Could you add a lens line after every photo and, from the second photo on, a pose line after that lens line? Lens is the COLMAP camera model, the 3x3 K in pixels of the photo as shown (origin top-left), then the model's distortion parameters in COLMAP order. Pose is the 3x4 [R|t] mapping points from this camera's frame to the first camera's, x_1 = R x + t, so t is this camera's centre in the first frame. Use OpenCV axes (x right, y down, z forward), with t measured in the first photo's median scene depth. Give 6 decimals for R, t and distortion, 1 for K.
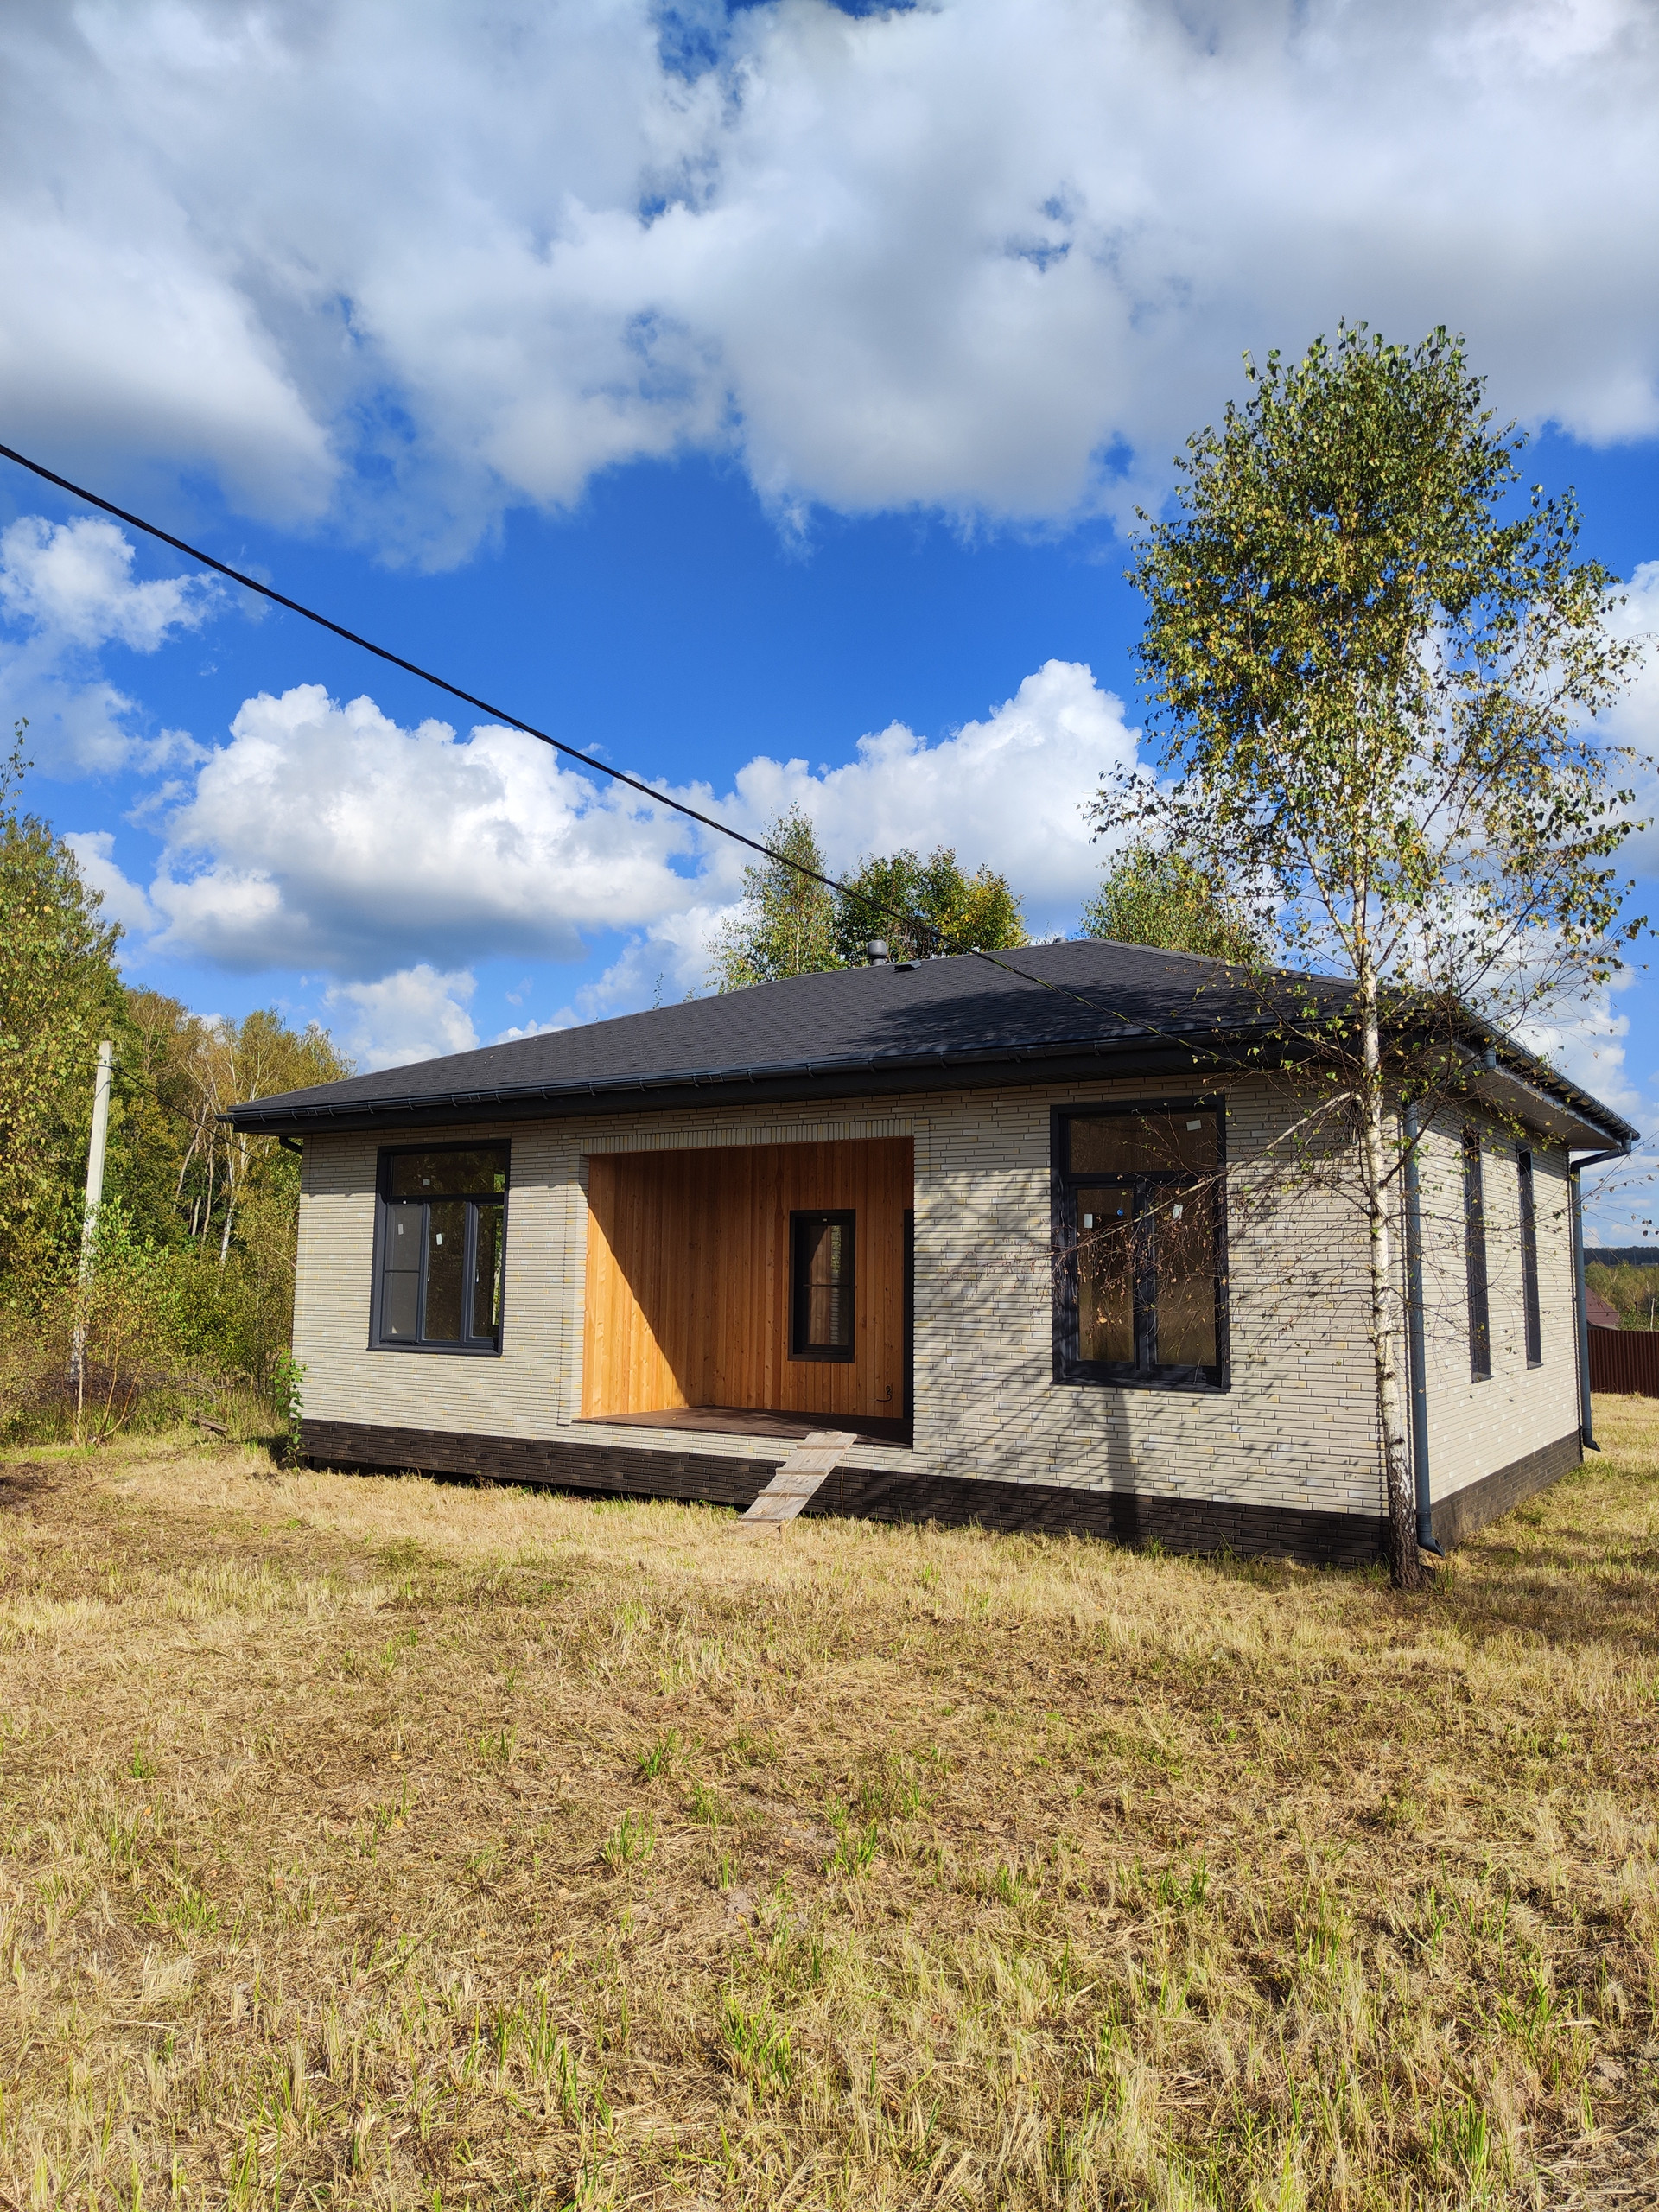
lens RADIAL K [[1548.5, 0, 842.7], [0, 1548.5, 1097.9], [0, 0, 1]] dist [0.006945, -0.000583]
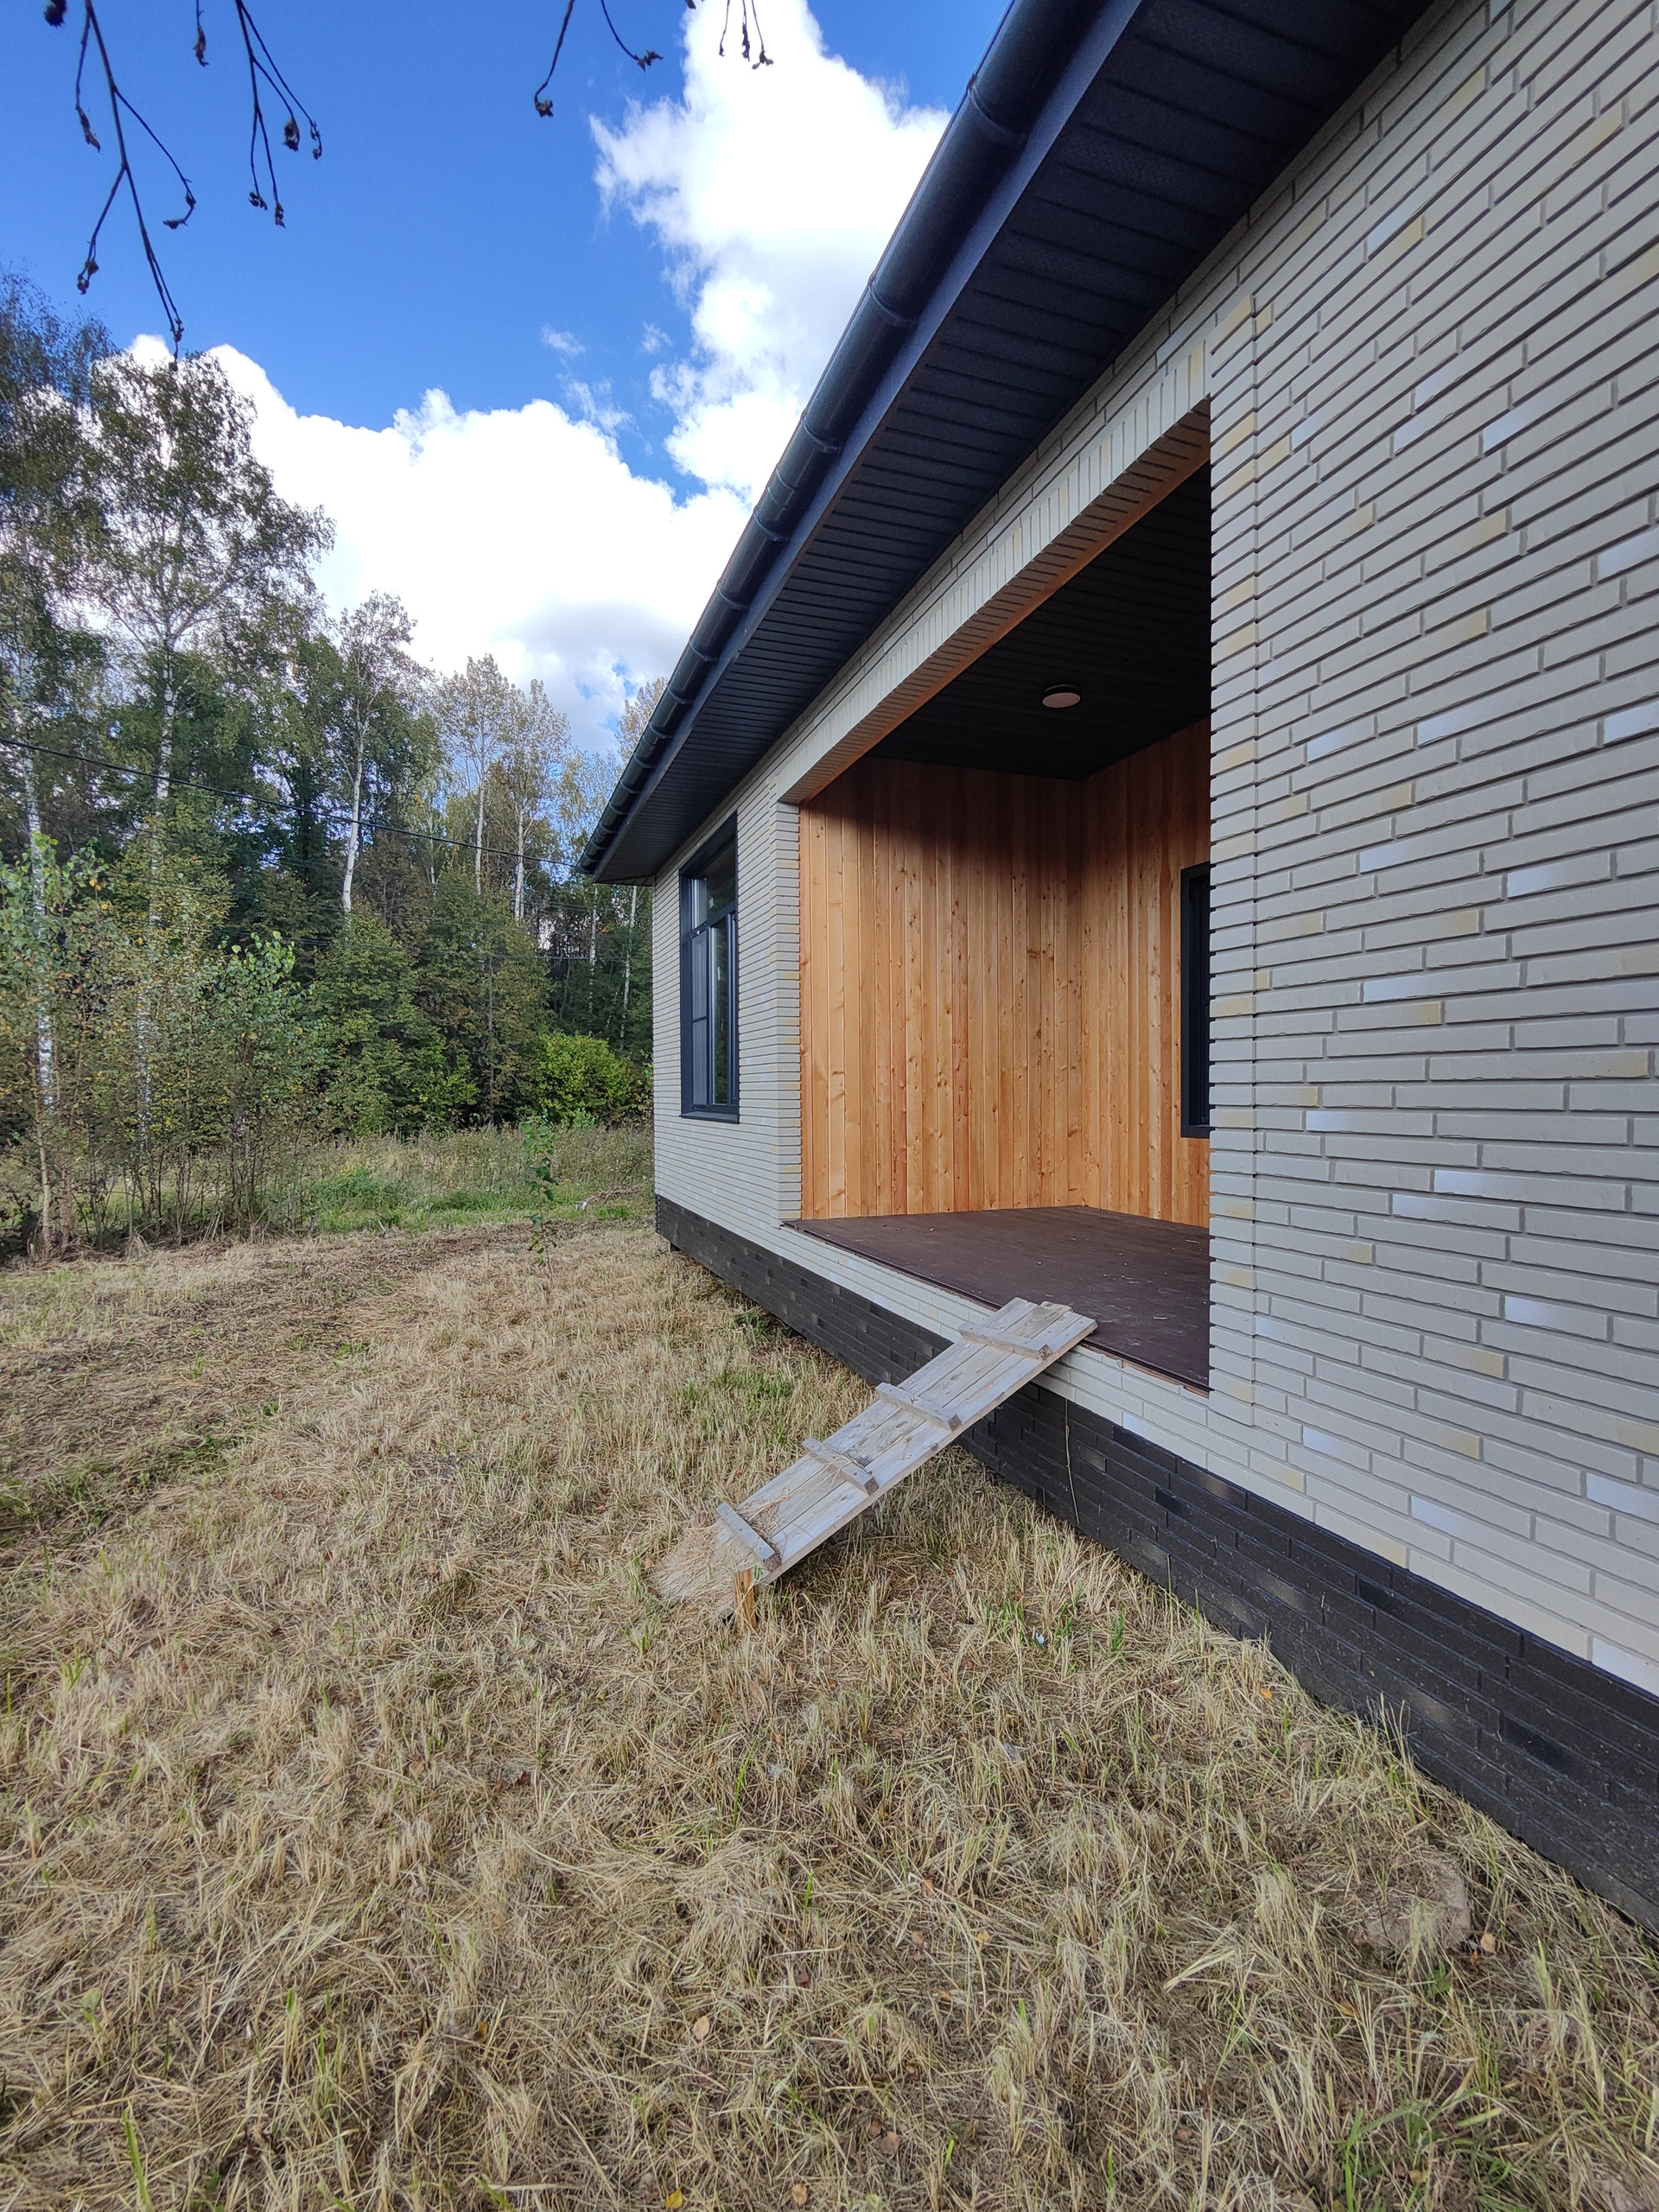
lens RADIAL K [[1035.1, 0, 826.0], [0, 1035.1, 1120.1], [0, 0, 1]] dist [0.001731, 0.000062]
pose [[0.794667, 0.001497, -0.607044, 0.114208], [0.083149, 0.990303, 0.111290, 0.140193], [0.601324, -0.138913, 0.786837, 0.793302]]
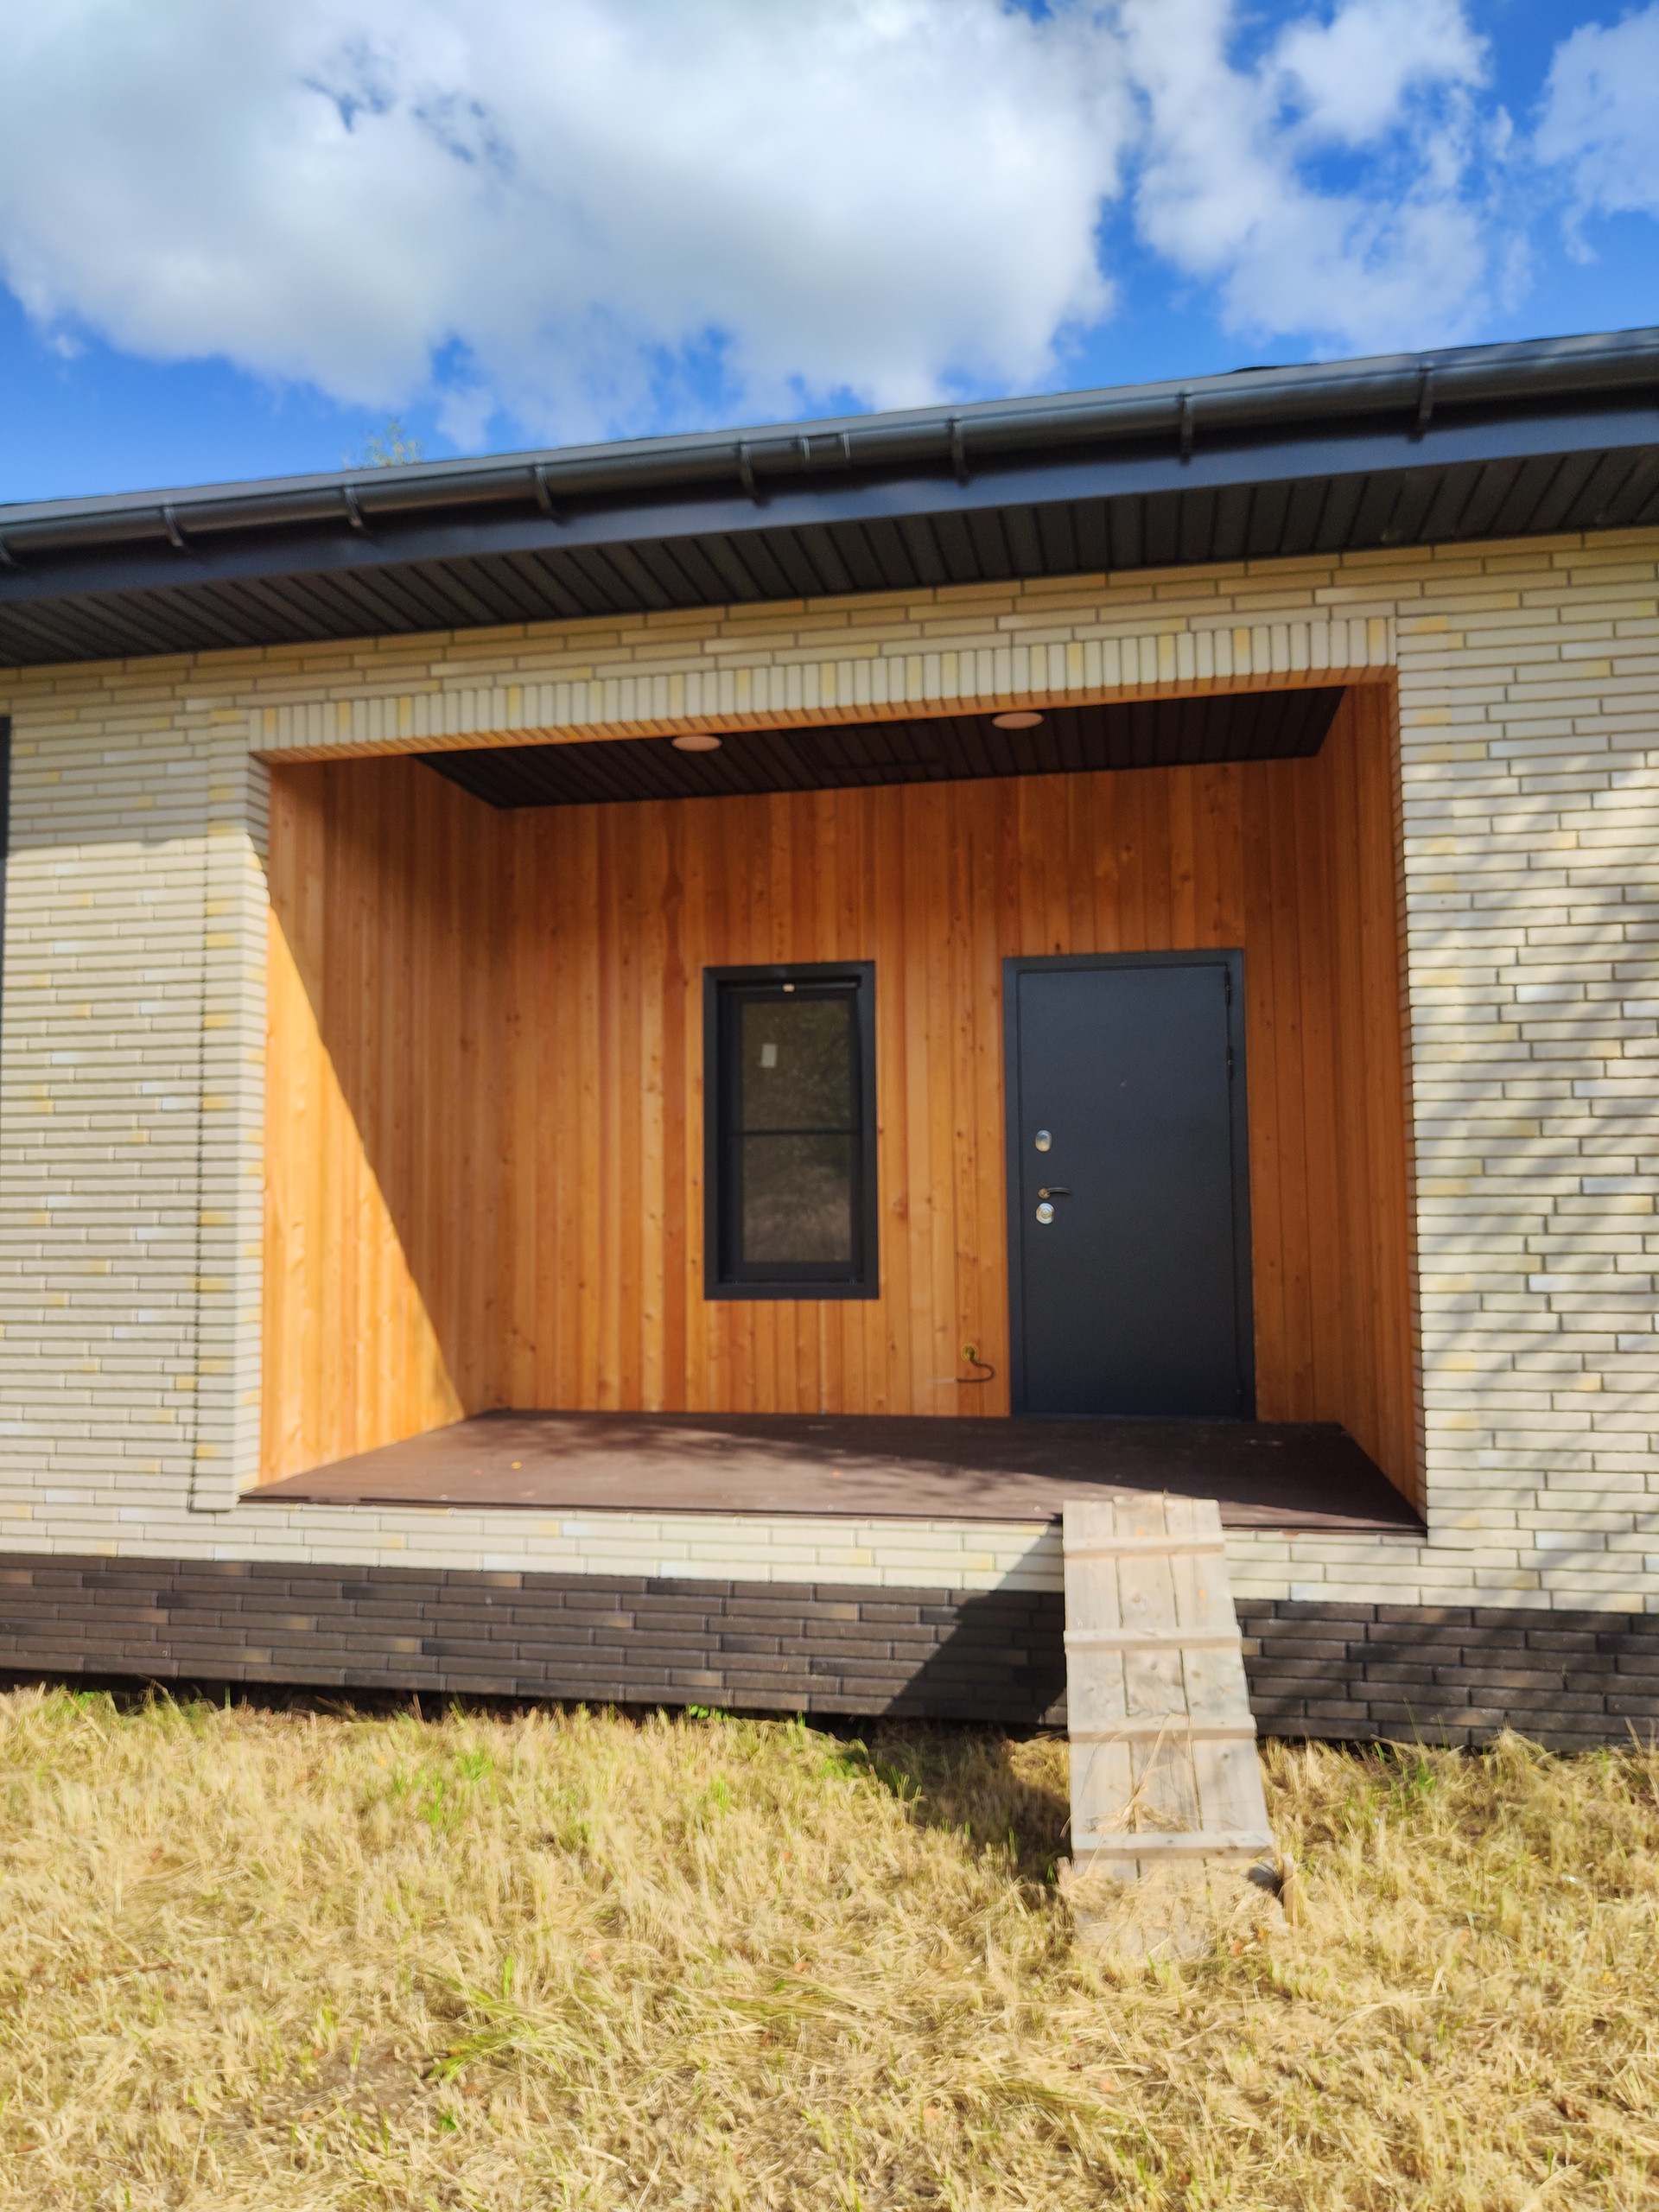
lens RADIAL K [[1539.2, 0, 859.1], [0, 1539.2, 1110.1], [0, 0, 1]] dist [-0.008042, -0.002439]
pose [[0.921889, 0.002553, 0.387446, -0.209600], [-0.025517, 0.998208, 0.054136, 0.113581], [-0.386613, -0.059793, 0.920302, 0.731577]]
